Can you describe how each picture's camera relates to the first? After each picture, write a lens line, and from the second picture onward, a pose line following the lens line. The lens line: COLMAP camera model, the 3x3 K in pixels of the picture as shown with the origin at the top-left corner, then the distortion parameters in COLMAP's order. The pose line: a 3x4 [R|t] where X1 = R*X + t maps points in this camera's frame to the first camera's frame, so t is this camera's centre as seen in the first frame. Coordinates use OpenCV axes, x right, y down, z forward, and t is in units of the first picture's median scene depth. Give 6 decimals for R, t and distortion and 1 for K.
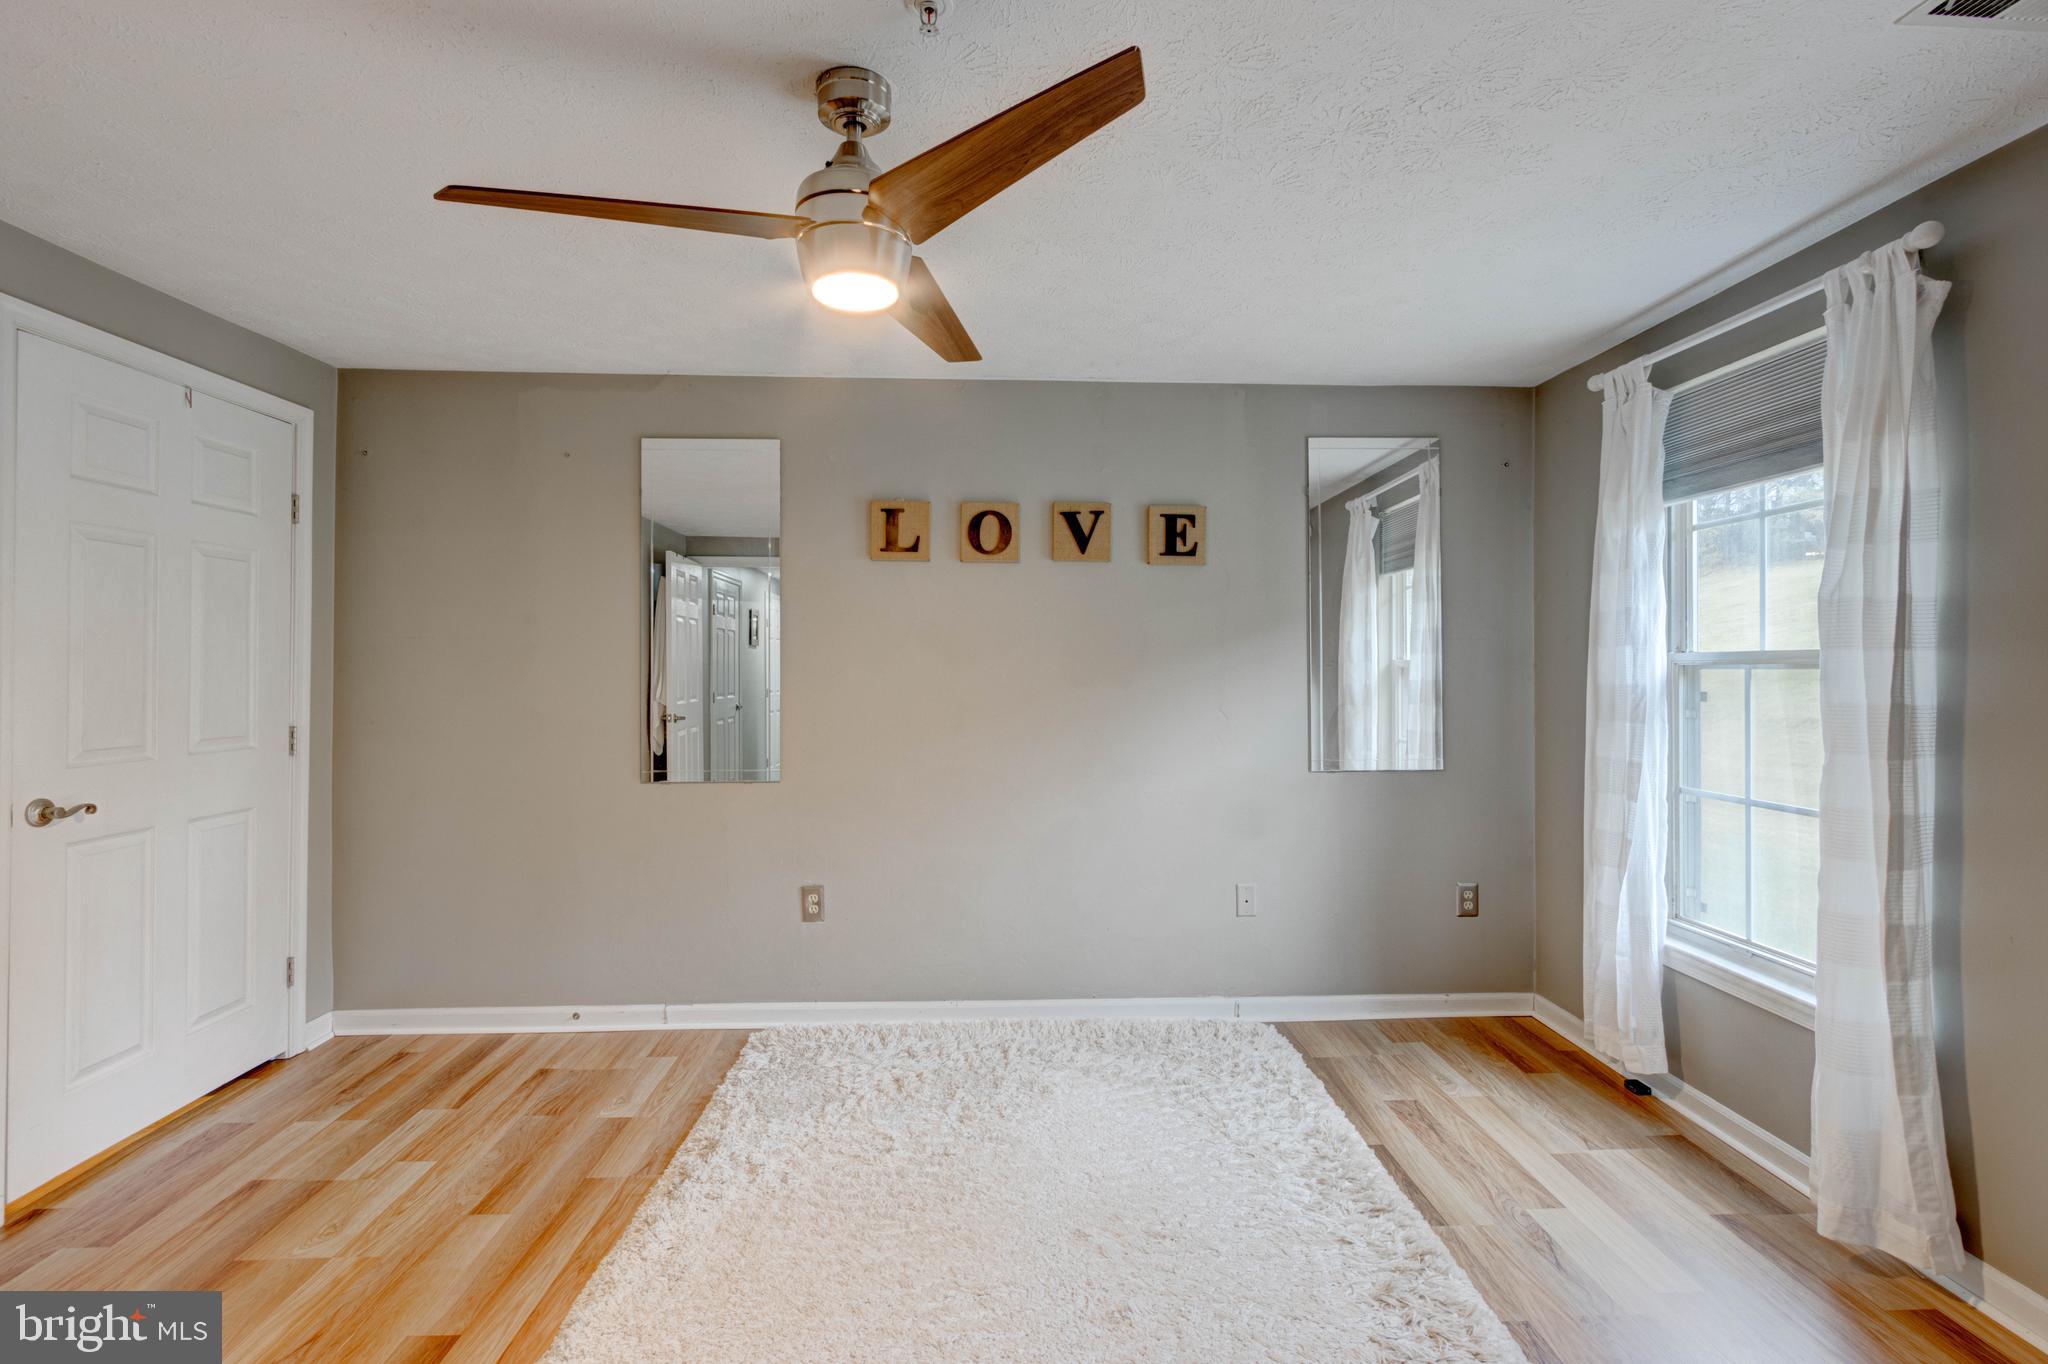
lens RADIAL K [[922.7, 0, 1033.7], [0, 922.7, 663.0], [0, 0, 1]] dist [0.002871, -0.000484]
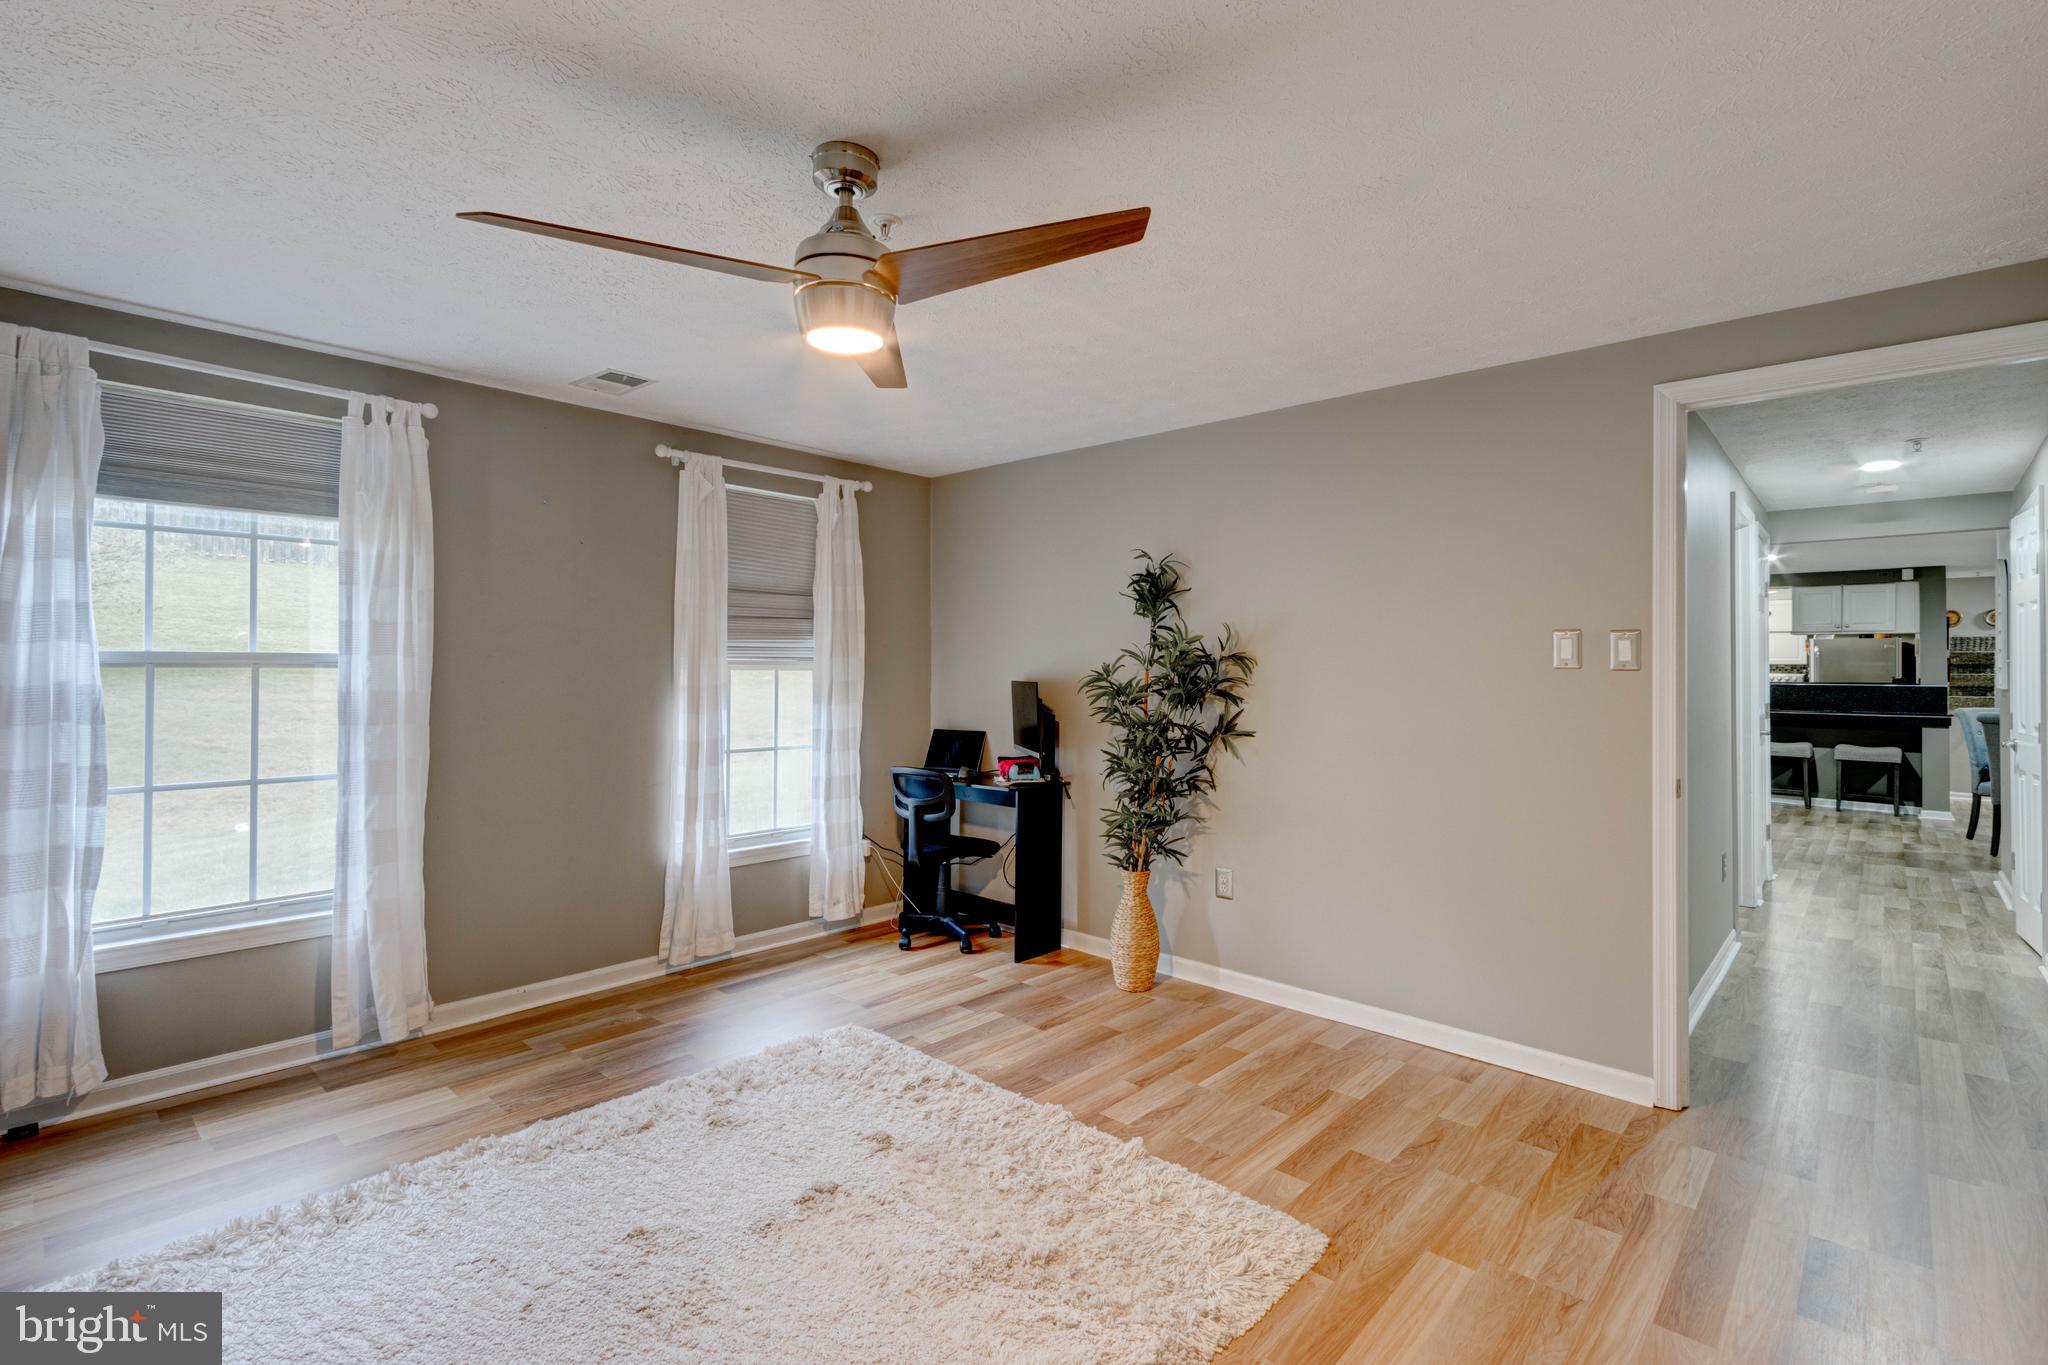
lens RADIAL K [[939.1, 0, 1033.2], [0, 939.1, 662.0], [0, 0, 1]] dist [0.005377, 0.000040]
pose [[-0.714882, -0.001764, 0.699243, -0.690808], [-0.011496, 0.999891, -0.009230, -0.000715], [-0.699151, -0.014637, -0.714825, 0.982796]]
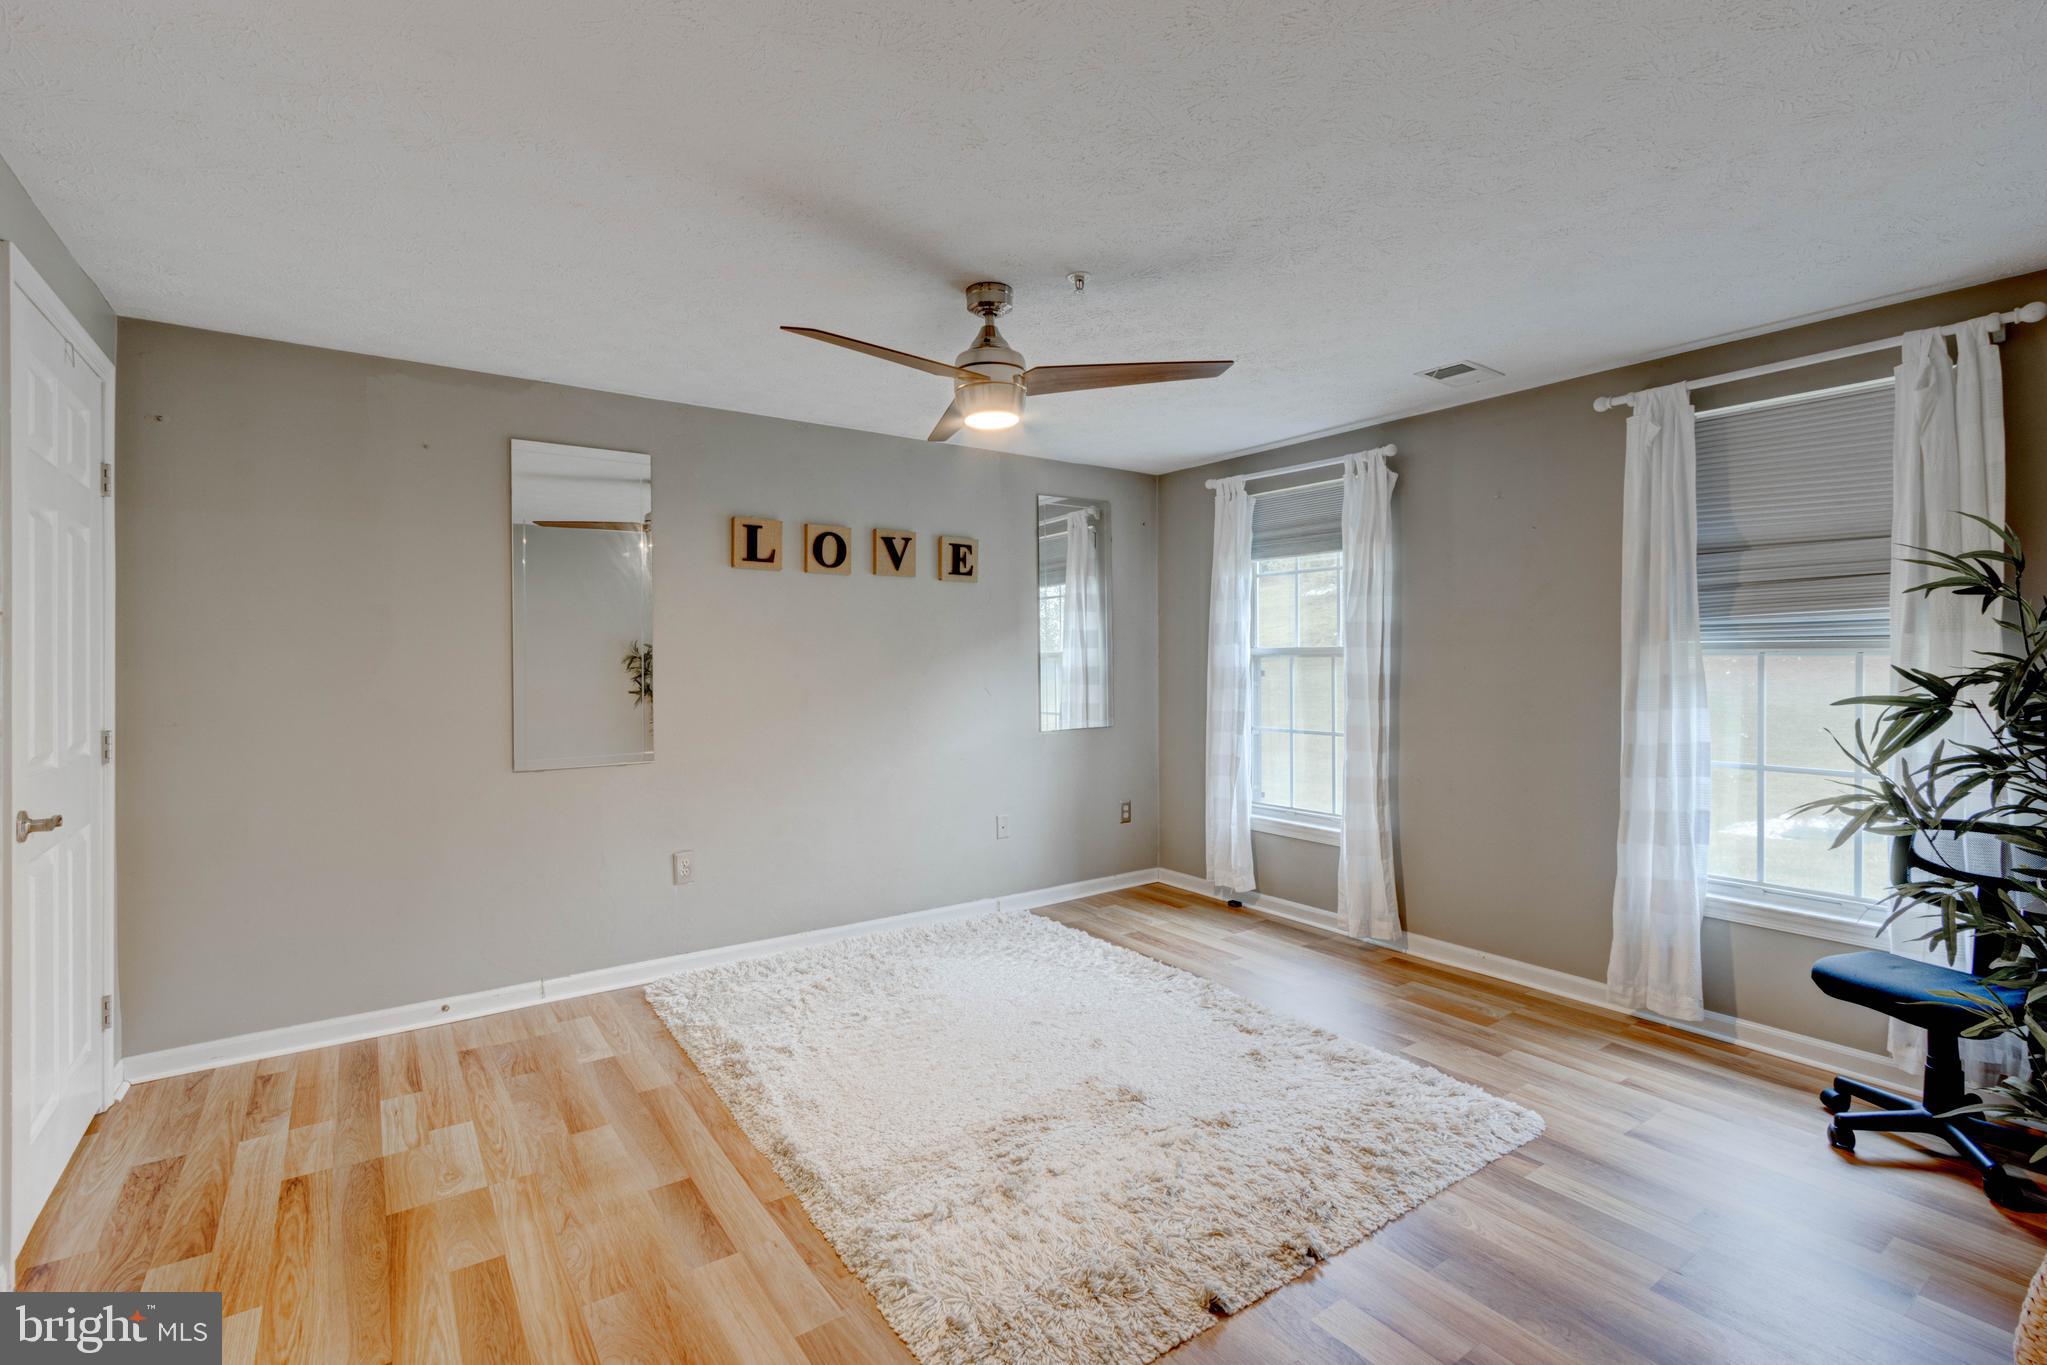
lens RADIAL K [[932.2, 0, 1014.1], [0, 932.2, 661.9], [0, 0, 1]] dist [0.002497, -0.000498]
pose [[0.842511, -0.007961, 0.538620, -0.609476], [0.003308, 0.999948, 0.009604, -0.003037], [-0.538669, -0.006310, 0.842494, -0.221296]]
